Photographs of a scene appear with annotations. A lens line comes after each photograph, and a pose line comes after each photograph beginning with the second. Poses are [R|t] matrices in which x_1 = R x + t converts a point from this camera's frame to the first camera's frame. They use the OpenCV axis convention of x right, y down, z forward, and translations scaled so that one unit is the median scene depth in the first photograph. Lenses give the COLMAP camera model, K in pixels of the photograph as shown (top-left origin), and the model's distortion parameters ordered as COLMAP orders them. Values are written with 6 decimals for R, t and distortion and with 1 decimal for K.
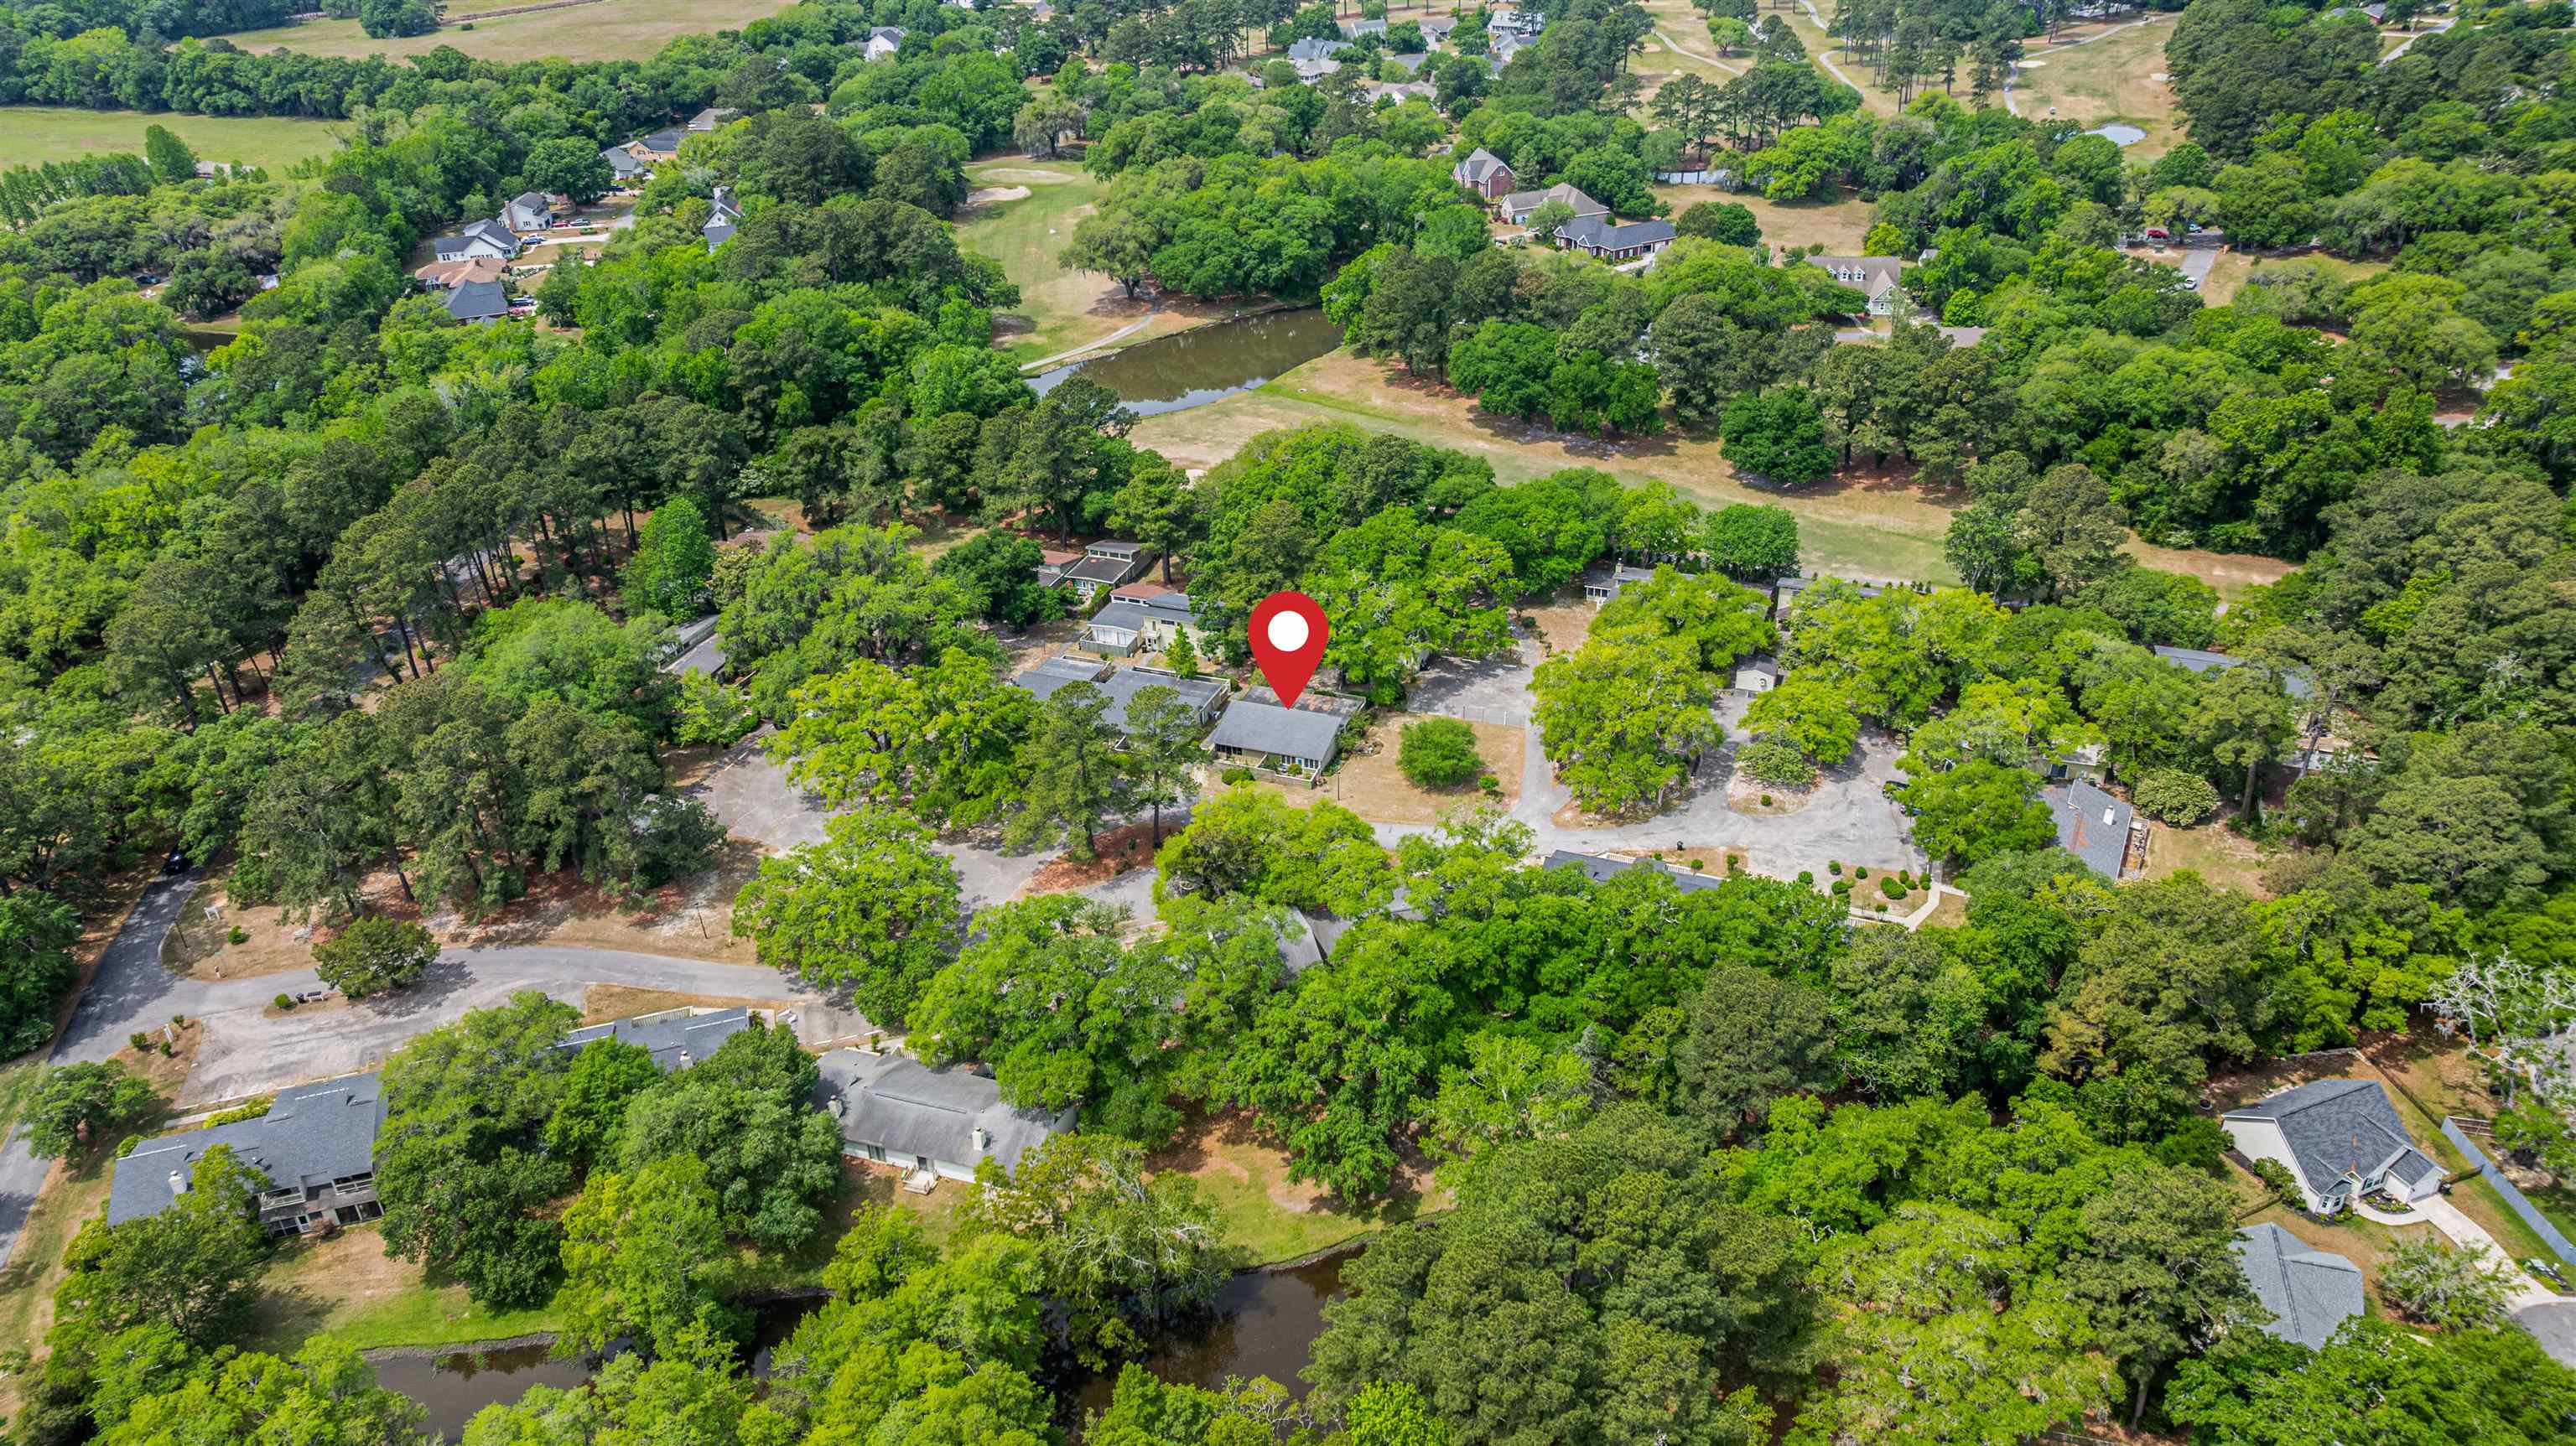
lens RADIAL K [[1808.7, 0, 1288.0], [0, 1808.7, 723.0], [0, 0, 1]] dist [-0.084369, 0.065944]
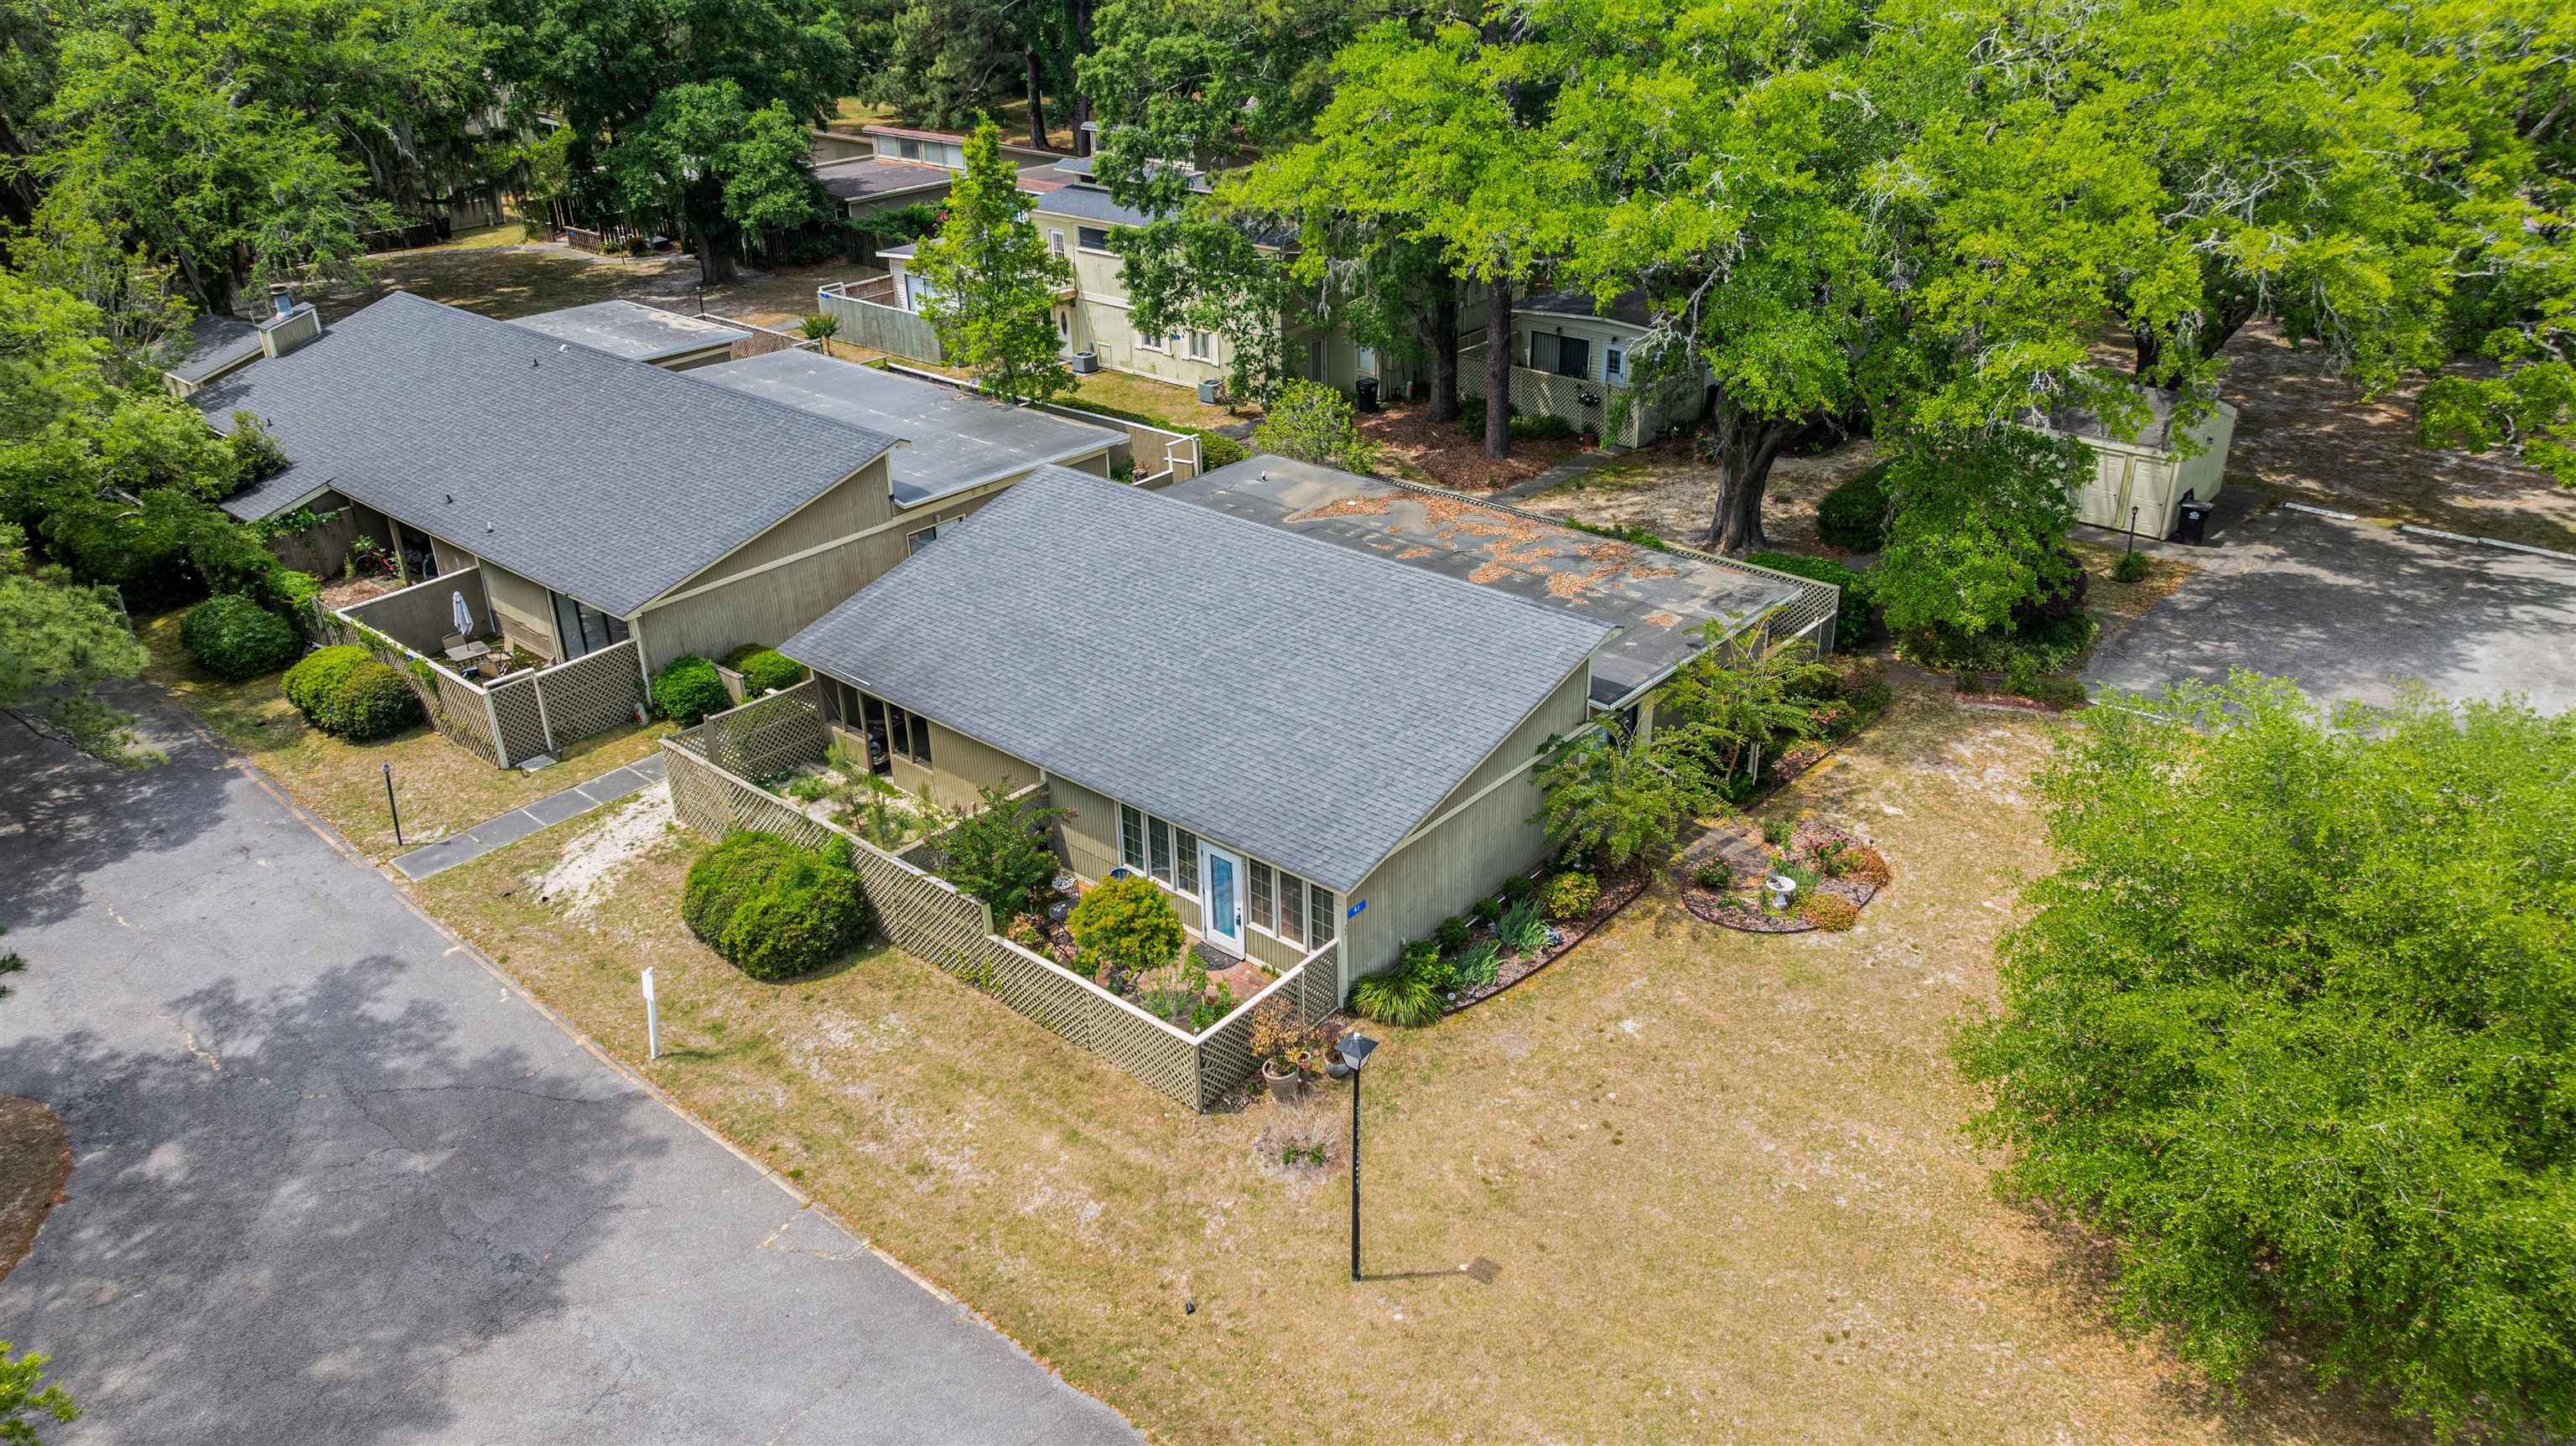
lens RADIAL K [[1808.7, 0, 1288.0], [0, 1808.7, 723.0], [0, 0, 1]] dist [-0.084369, 0.065944]
pose [[0.935084, 0.159593, -0.316460, 0.042354], [-0.175621, 0.984199, -0.022591, 0.009703], [0.307854, 0.076702, 0.948337, 0.696887]]
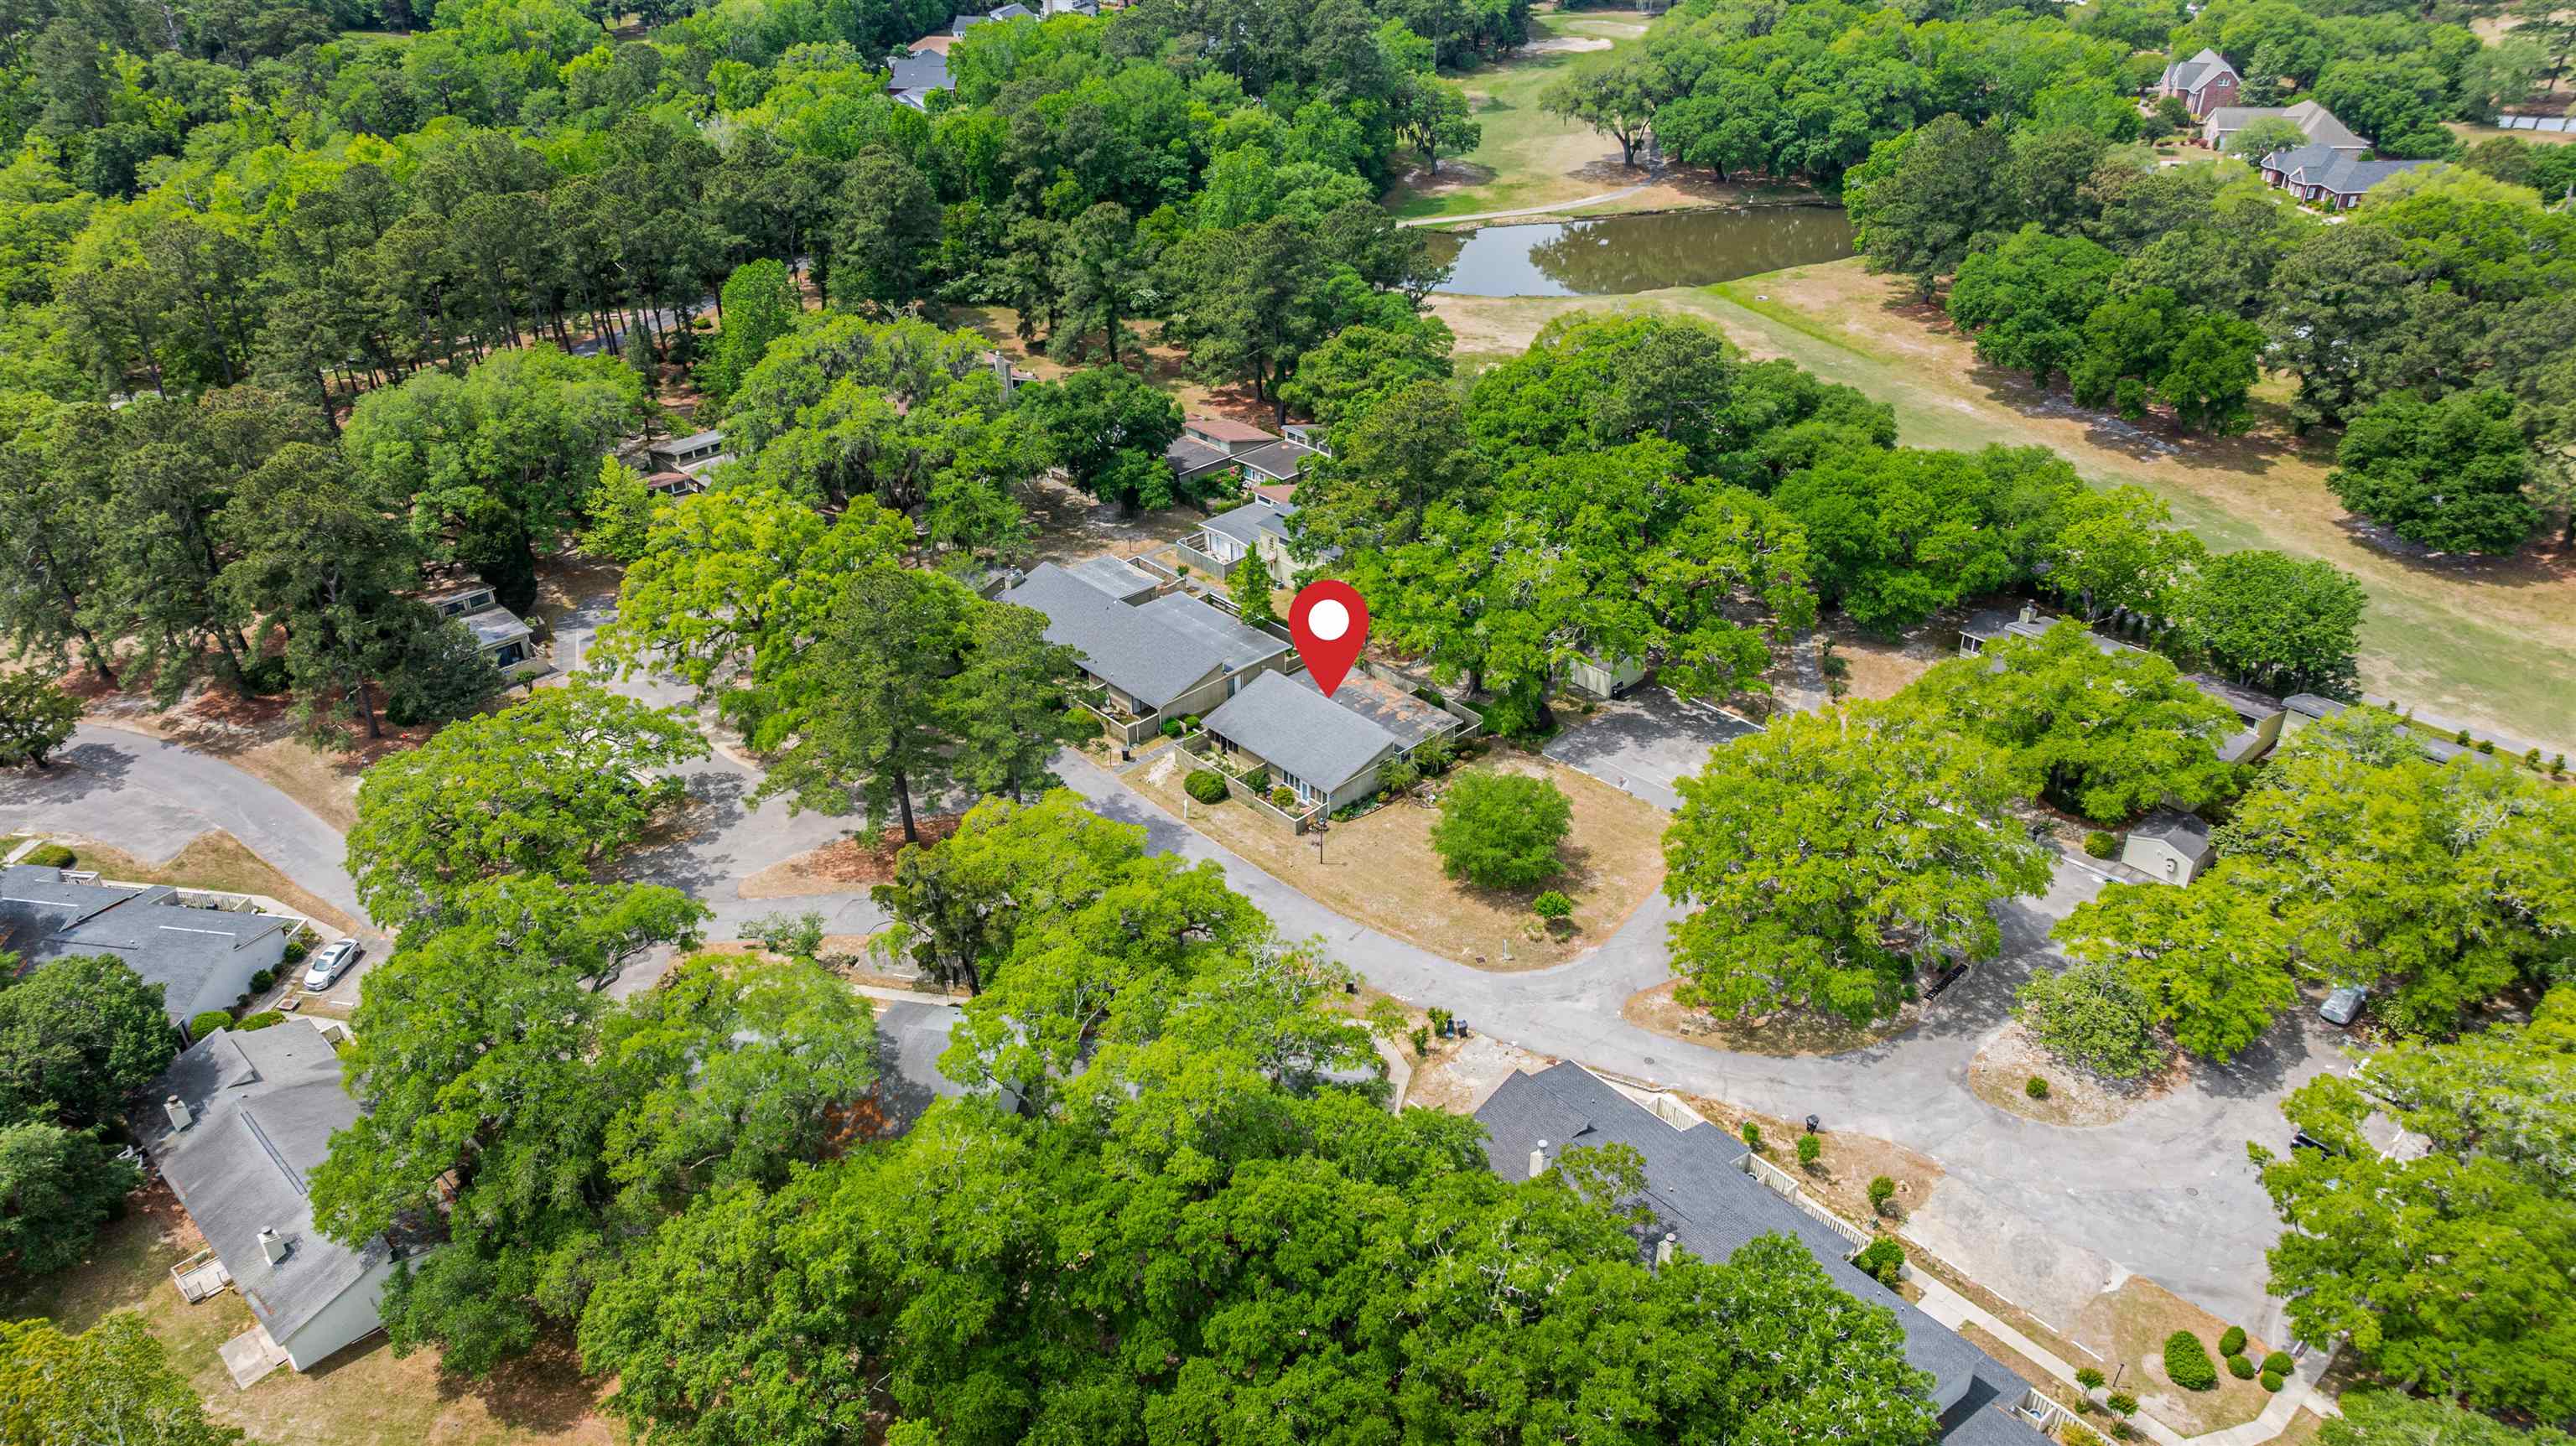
lens RADIAL K [[1808.7, 0, 1288.0], [0, 1808.7, 723.0], [0, 0, 1]] dist [-0.084369, 0.065944]
pose [[0.892663, 0.242143, -0.380156, 0.186490], [-0.232099, 0.969962, 0.072823, -0.035350], [0.386370, 0.023228, 0.922051, 0.338558]]
